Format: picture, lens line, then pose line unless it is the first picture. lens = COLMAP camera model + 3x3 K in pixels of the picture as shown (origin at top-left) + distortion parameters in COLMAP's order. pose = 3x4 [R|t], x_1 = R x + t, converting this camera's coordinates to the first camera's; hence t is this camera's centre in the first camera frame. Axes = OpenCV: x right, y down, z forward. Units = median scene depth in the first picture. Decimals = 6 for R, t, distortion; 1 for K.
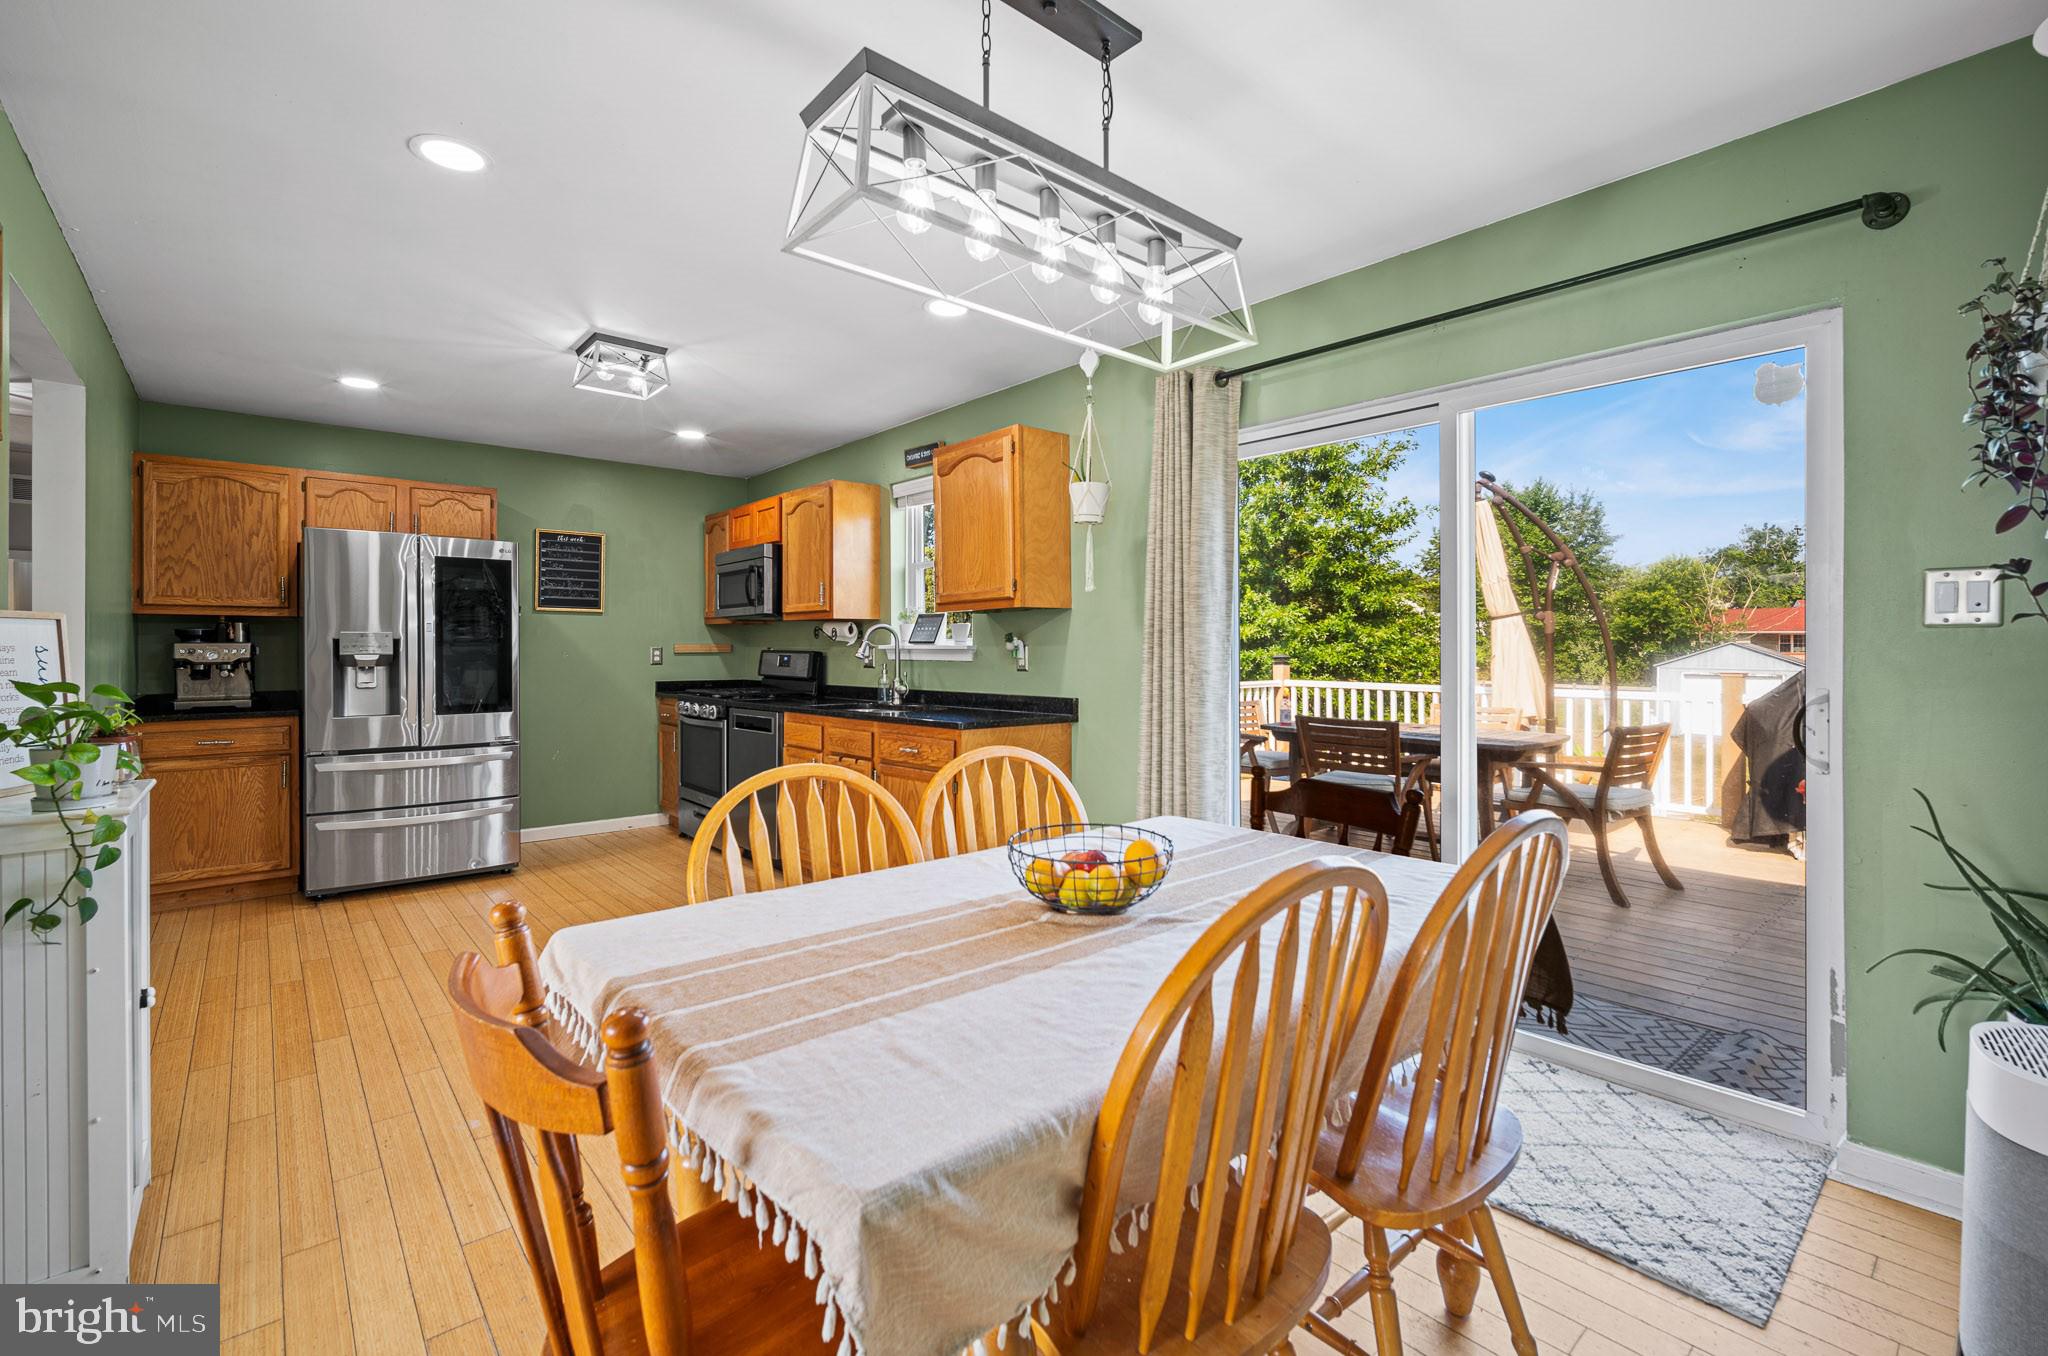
lens RADIAL K [[892.9, 0, 1006.8], [0, 892.9, 646.4], [0, 0, 1]] dist [-0.007912, 0.001334]
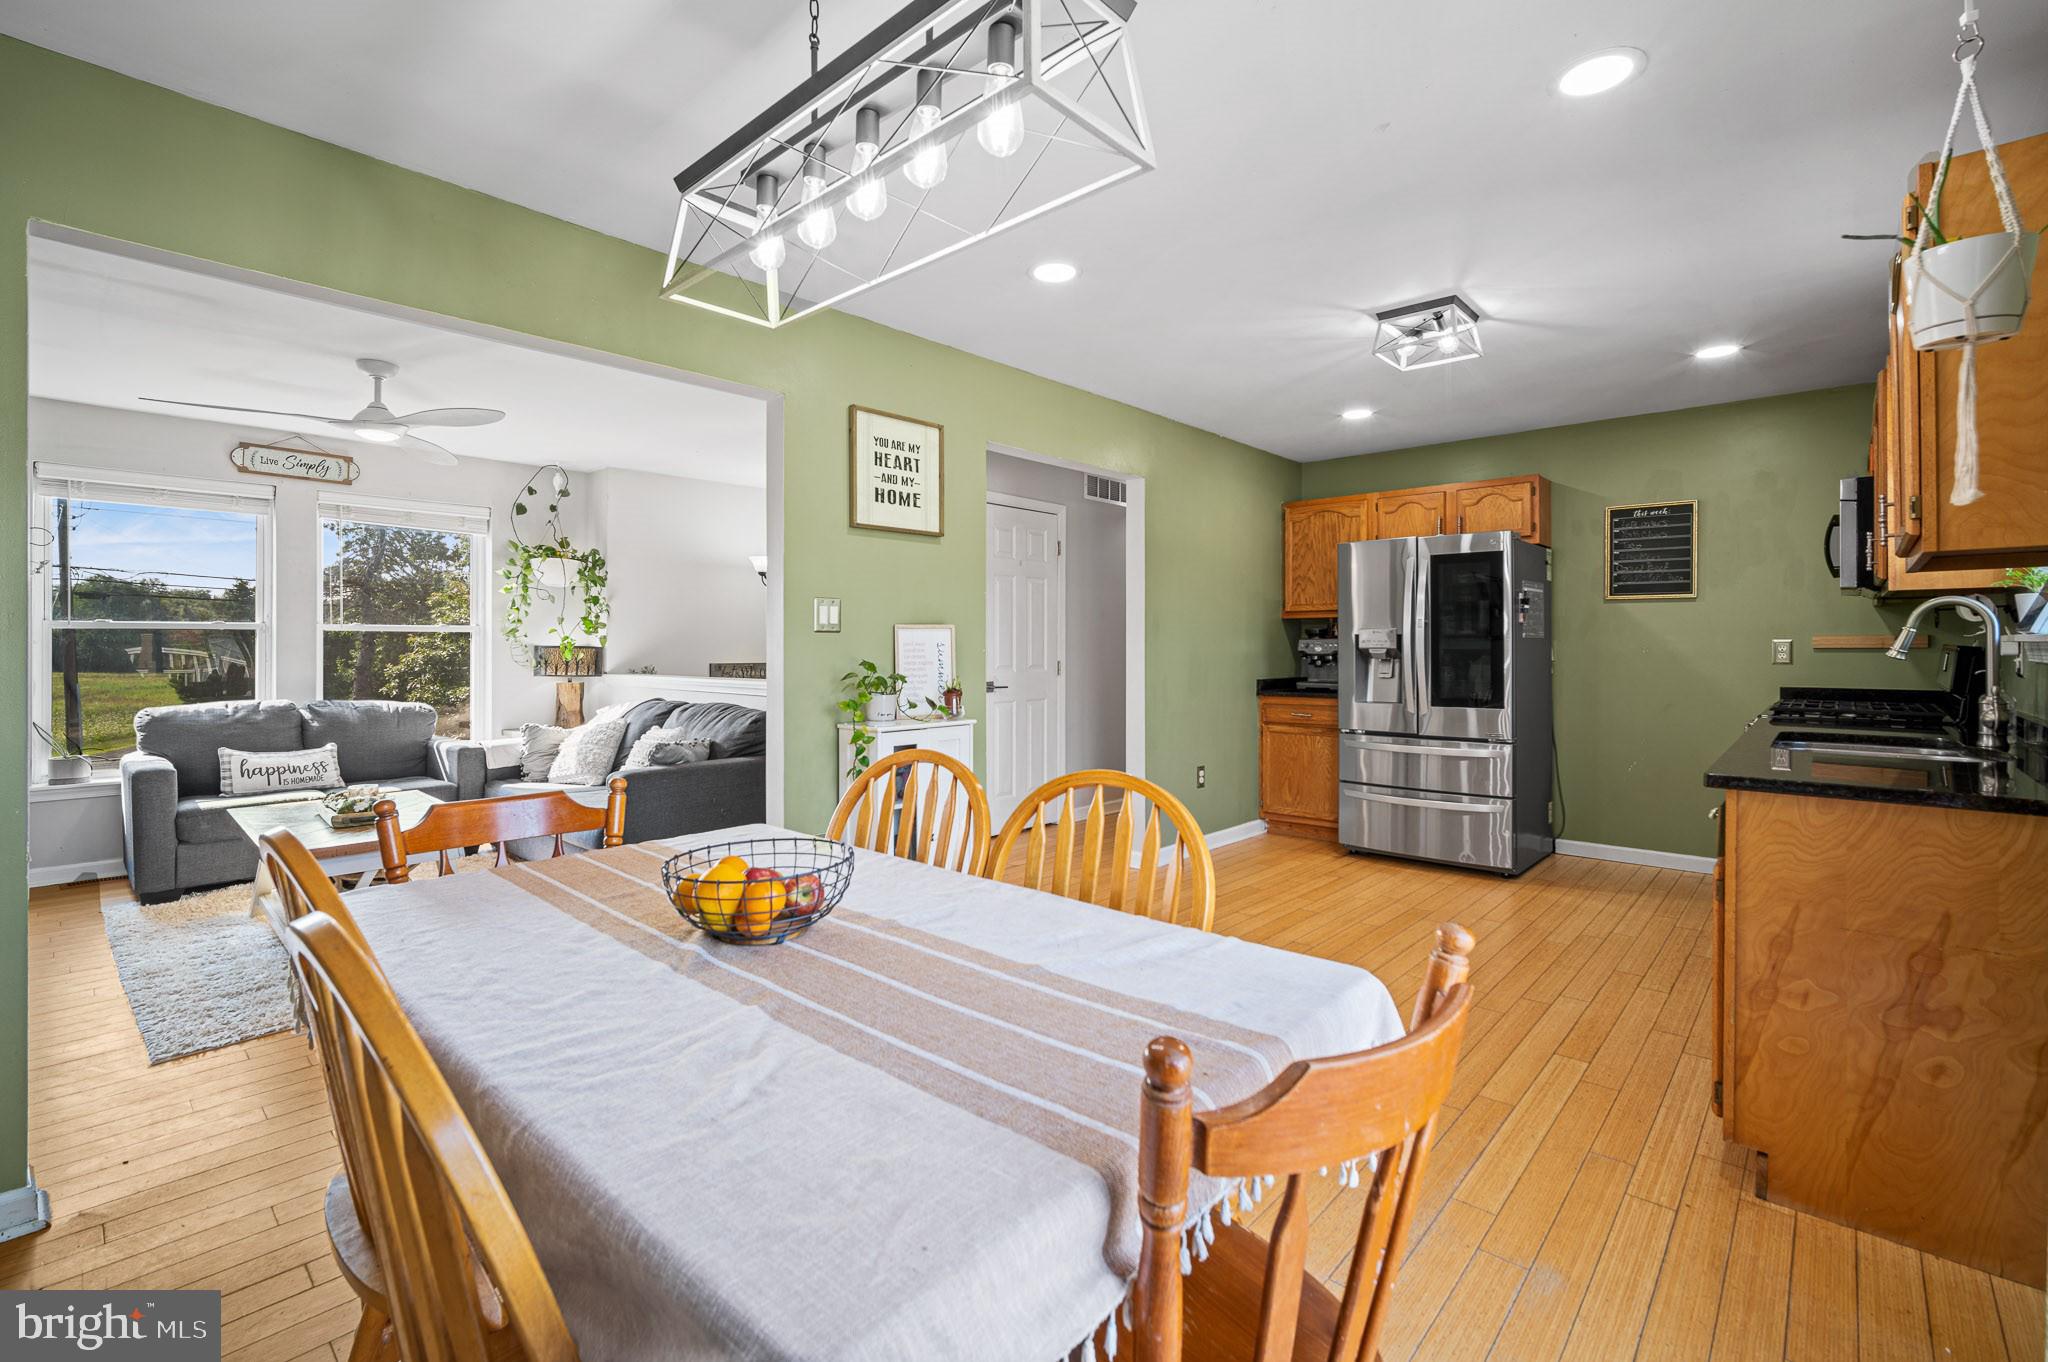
lens RADIAL K [[896.2, 0, 1025.7], [0, 896.2, 645.9], [0, 0, 1]] dist [-0.012144, 0.003232]
pose [[0.124377, 0.001458, -0.992234, 0.331837], [0.004242, 0.999989, 0.002001, 0.001442], [0.992226, -0.004458, 0.124370, 0.375589]]
